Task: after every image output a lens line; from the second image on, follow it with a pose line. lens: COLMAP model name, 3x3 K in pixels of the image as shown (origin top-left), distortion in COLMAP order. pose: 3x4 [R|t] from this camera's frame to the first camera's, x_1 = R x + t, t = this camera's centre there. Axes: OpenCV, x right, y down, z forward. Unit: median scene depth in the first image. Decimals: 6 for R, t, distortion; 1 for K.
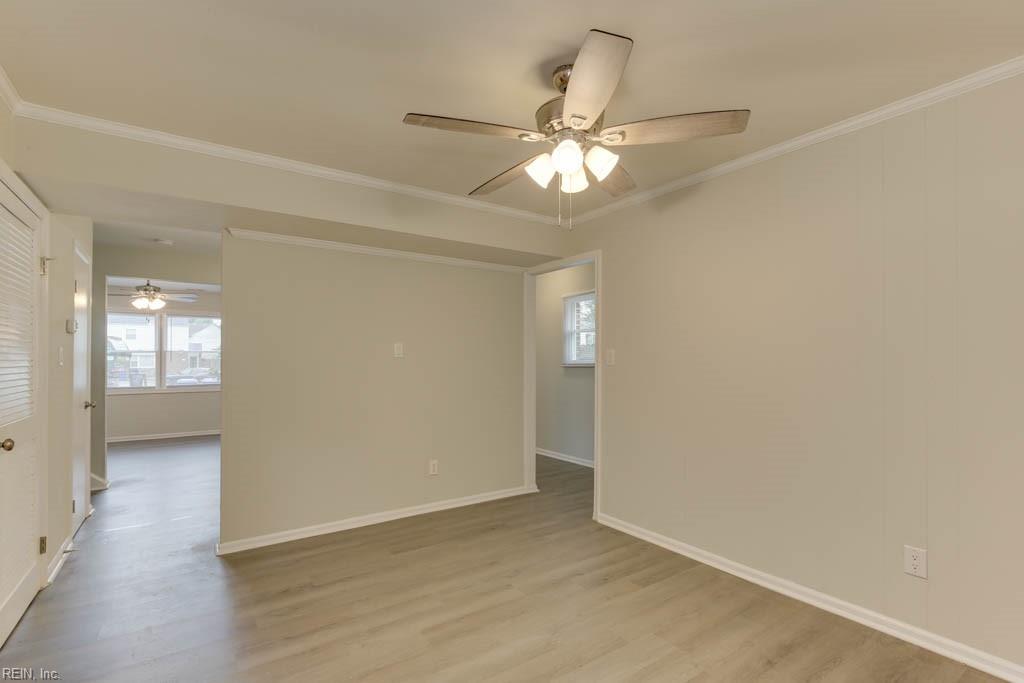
lens RADIAL K [[478.7, 0, 514.4], [0, 478.7, 361.4], [0, 0, 1]] dist [0.000002, 0.000396]
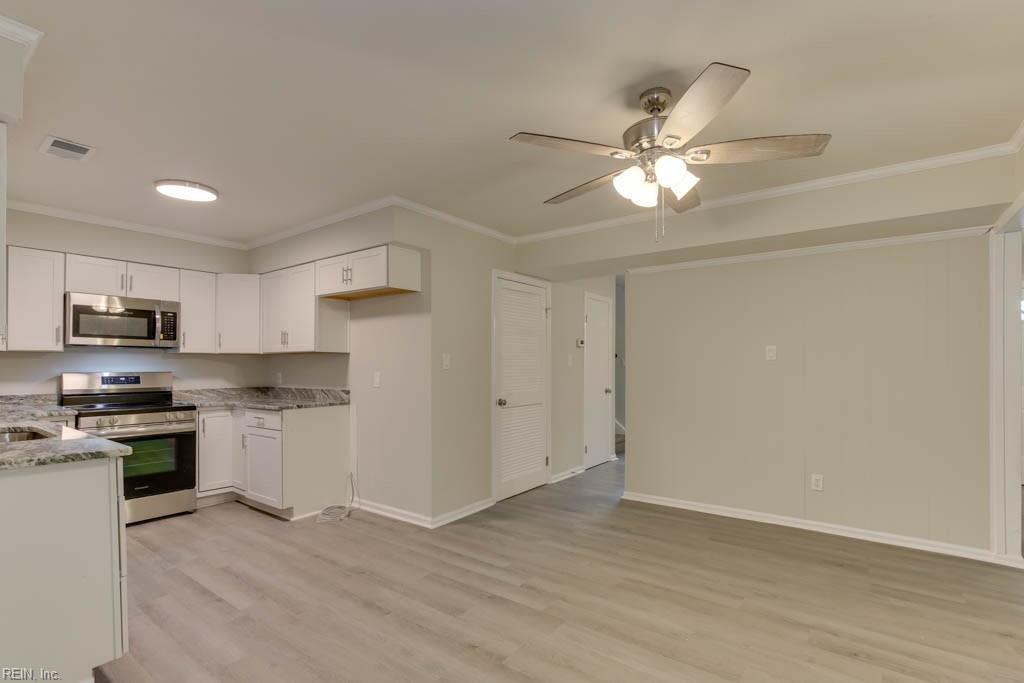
lens RADIAL K [[478.7, 0, 514.4], [0, 478.7, 361.4], [0, 0, 1]] dist [0.000002, 0.000396]
pose [[0.329688, -0.004385, -0.944080, 0.736929], [-0.003742, 0.999975, -0.005951, 0.003593], [0.944083, 0.005495, 0.329663, 0.251428]]
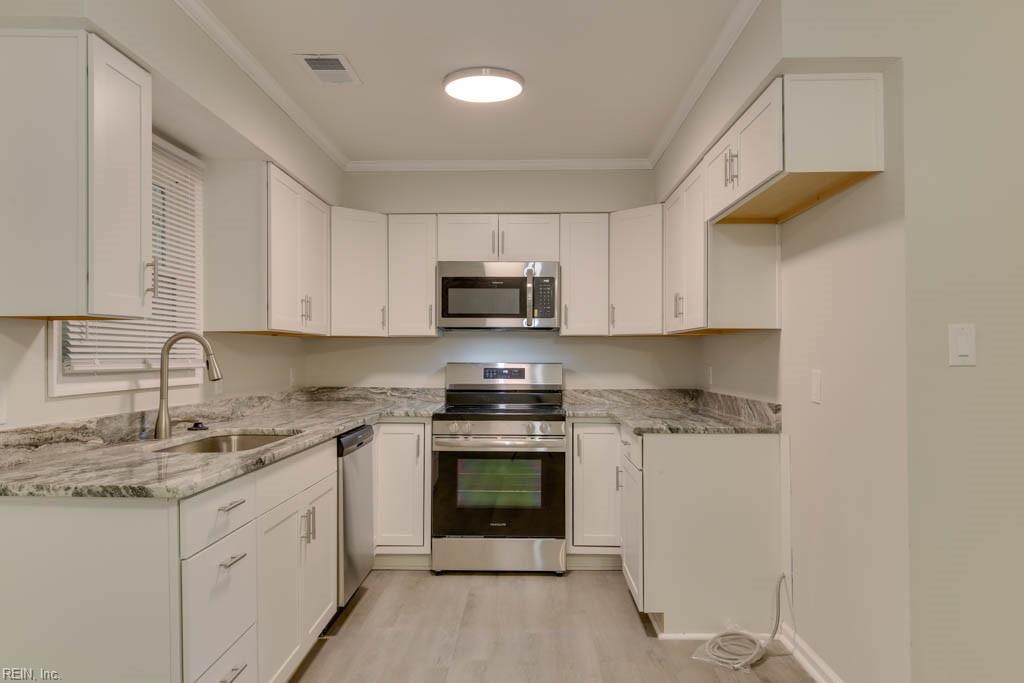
lens RADIAL K [[710.9, 0, 520.0], [0, 710.9, 344.7], [0, 0, 1]] dist [0.019348, -0.003419]
pose [[-0.571693, -0.006686, -0.820440, 0.257168], [-0.001393, 0.999973, -0.007178, 0.002619], [0.820466, -0.002960, -0.571688, 0.577621]]
